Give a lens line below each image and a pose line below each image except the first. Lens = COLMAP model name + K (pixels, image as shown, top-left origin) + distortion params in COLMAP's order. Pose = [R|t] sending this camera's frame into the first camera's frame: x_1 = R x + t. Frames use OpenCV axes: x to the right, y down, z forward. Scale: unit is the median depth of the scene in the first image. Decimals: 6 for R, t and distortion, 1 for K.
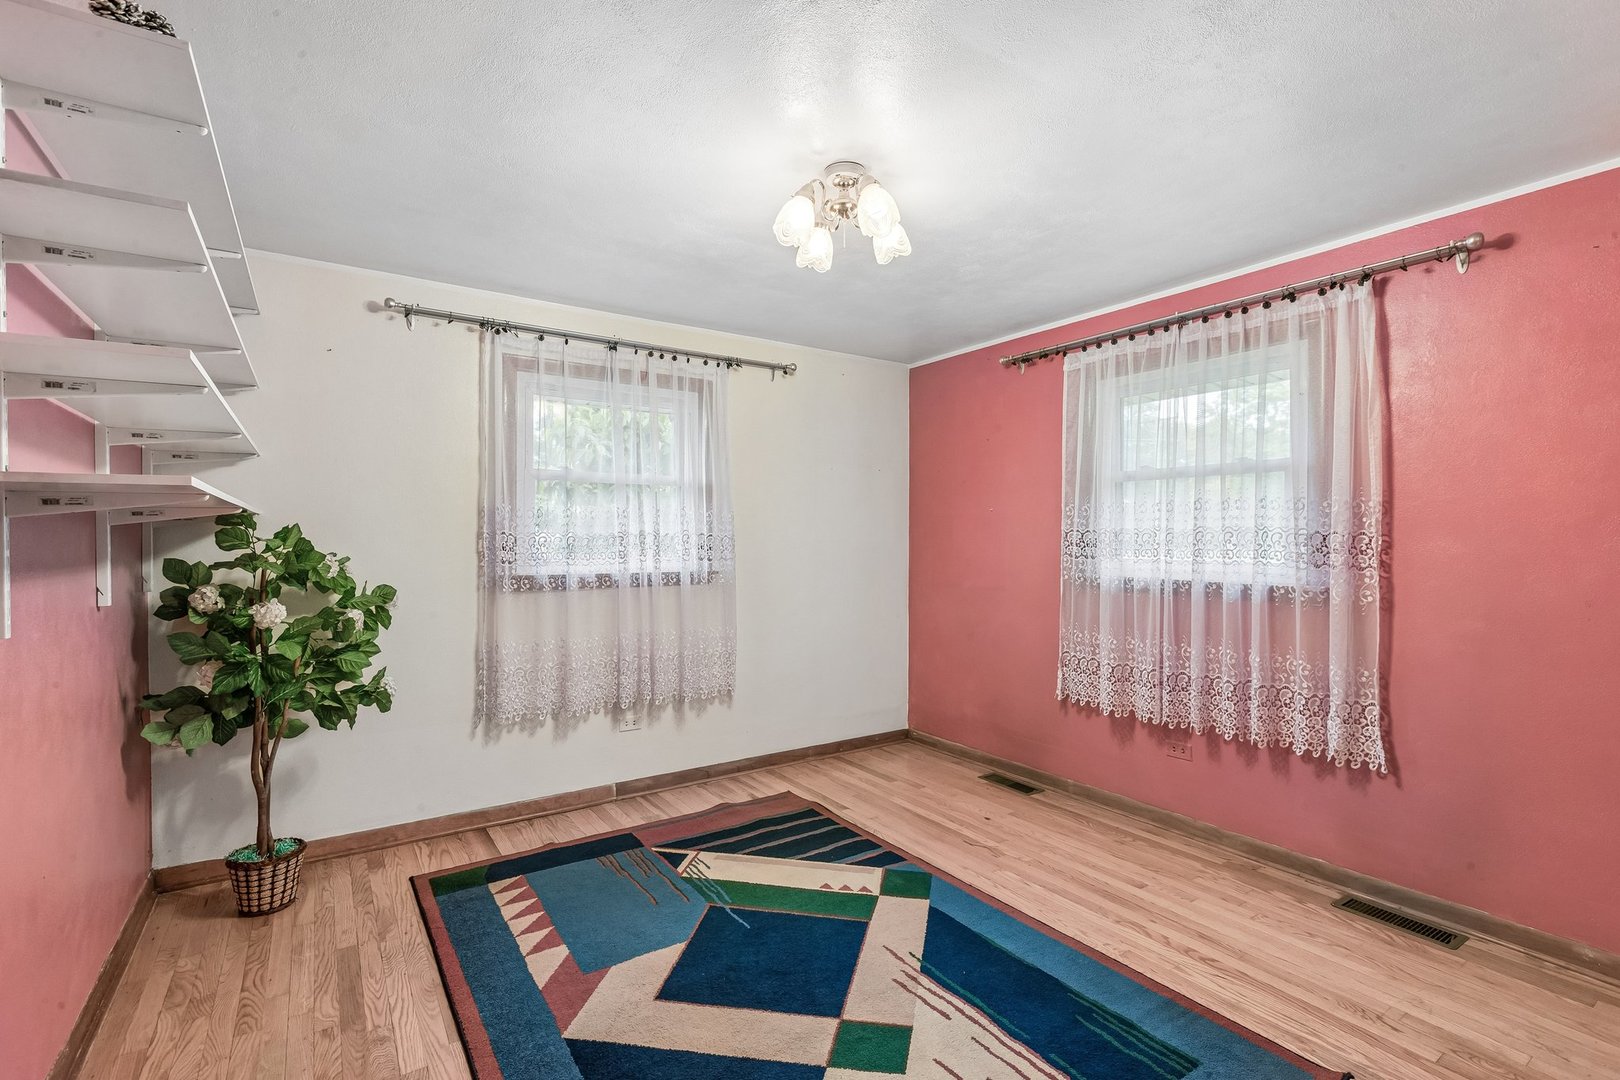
lens RADIAL K [[732.8, 0, 798.9], [0, 732.8, 543.8], [0, 0, 1]] dist [0.011422, -0.005973]
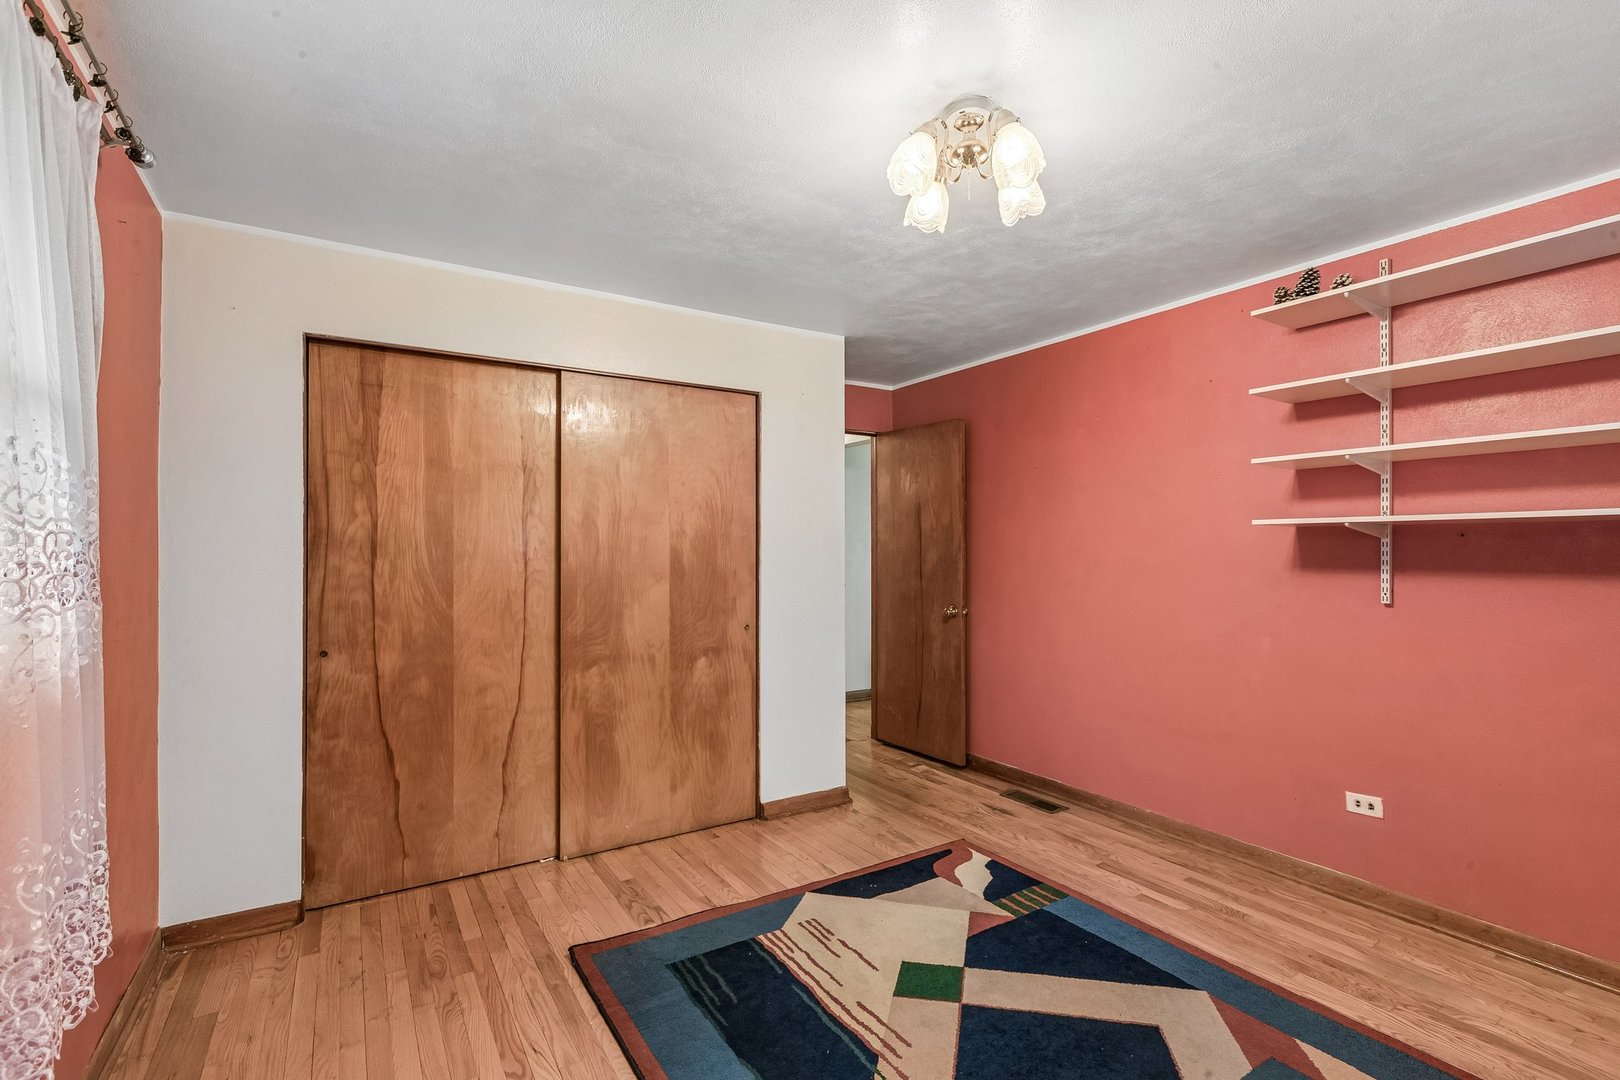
lens RADIAL K [[732.8, 0, 798.9], [0, 732.8, 543.8], [0, 0, 1]] dist [0.011422, -0.005973]
pose [[-0.999695, 0.001549, 0.024655, 0.254818], [0.001481, 0.999995, -0.002764, -0.014542], [-0.024659, -0.002726, -0.999692, 2.006623]]
